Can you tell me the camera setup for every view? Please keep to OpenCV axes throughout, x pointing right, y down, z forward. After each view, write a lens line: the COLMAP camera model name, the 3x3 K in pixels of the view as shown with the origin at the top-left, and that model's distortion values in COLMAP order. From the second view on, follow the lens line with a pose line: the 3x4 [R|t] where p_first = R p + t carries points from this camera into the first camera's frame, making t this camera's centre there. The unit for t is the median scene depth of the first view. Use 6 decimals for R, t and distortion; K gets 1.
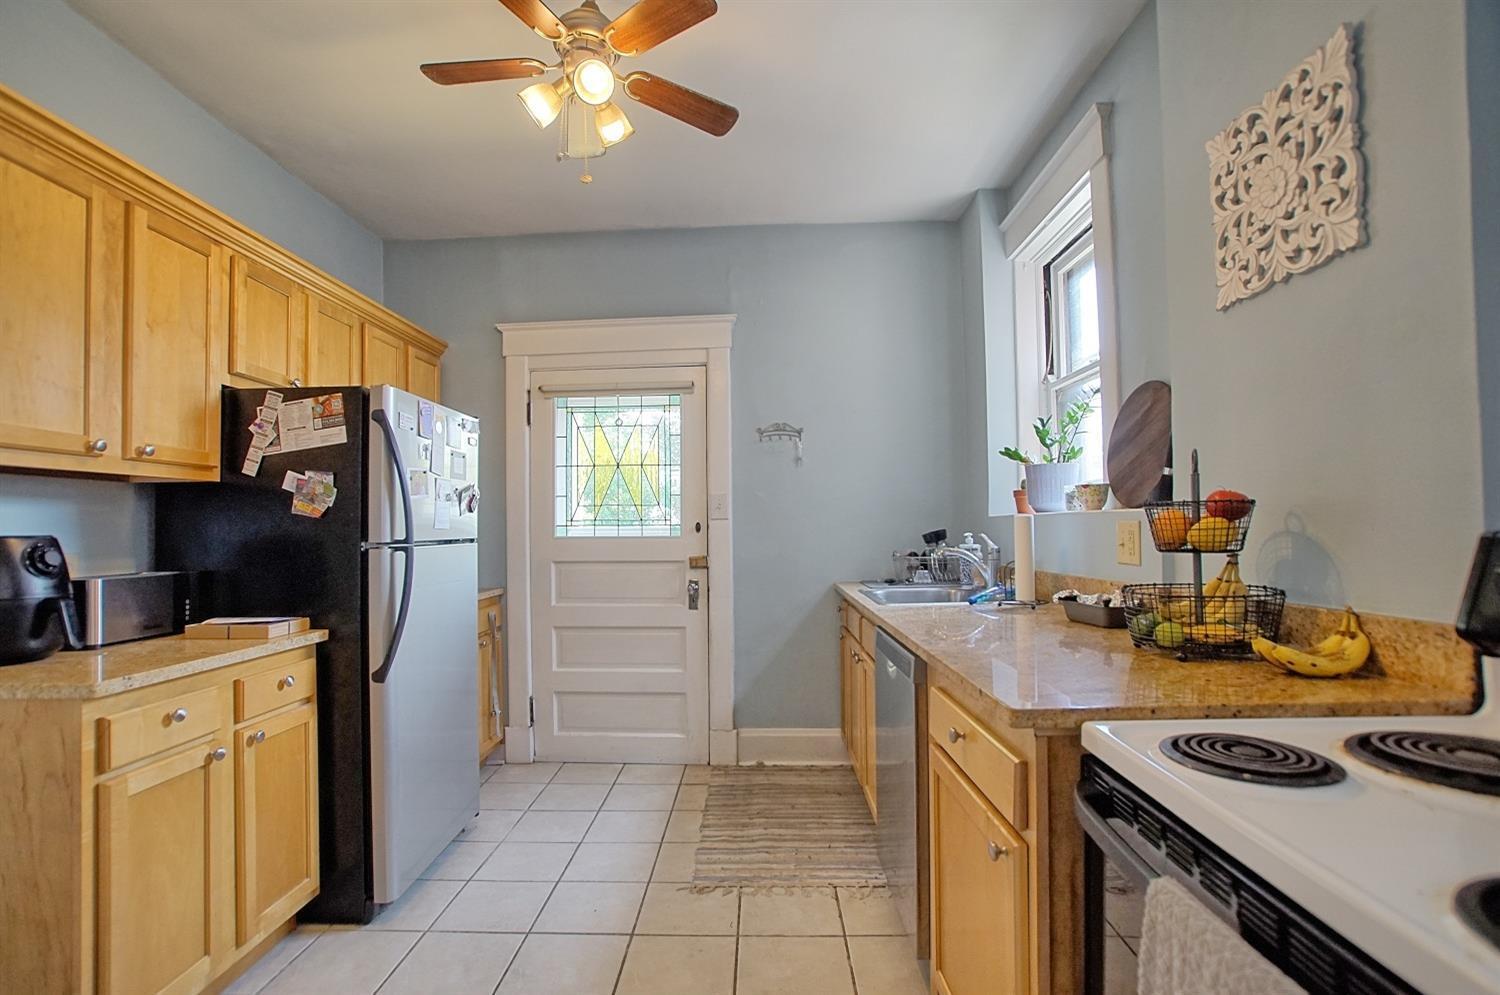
lens RADIAL K [[708.5, 0, 745.0], [0, 708.5, 524.0], [0, 0, 1]] dist [-0.065157, 0.025662]
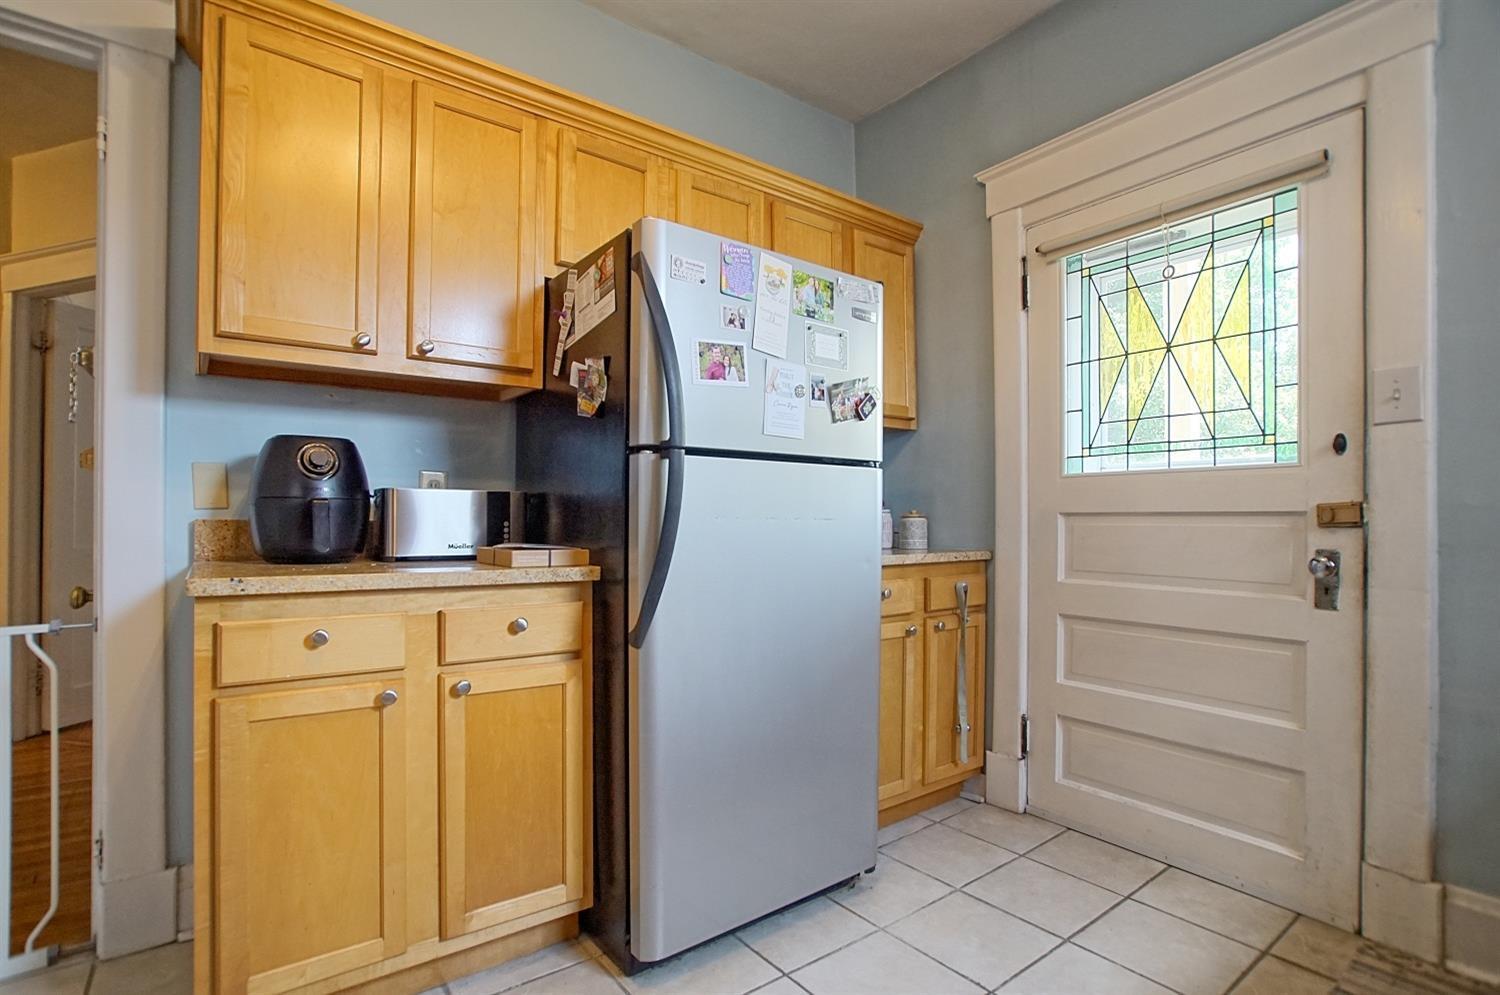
lens RADIAL K [[708.5, 0, 745.0], [0, 708.5, 524.0], [0, 0, 1]] dist [-0.065157, 0.025662]
pose [[0.614775, 0.012385, -0.788605, 0.055417], [-0.003599, 0.999910, 0.012897, 0.056613], [0.788694, -0.005091, 0.614765, 0.385037]]
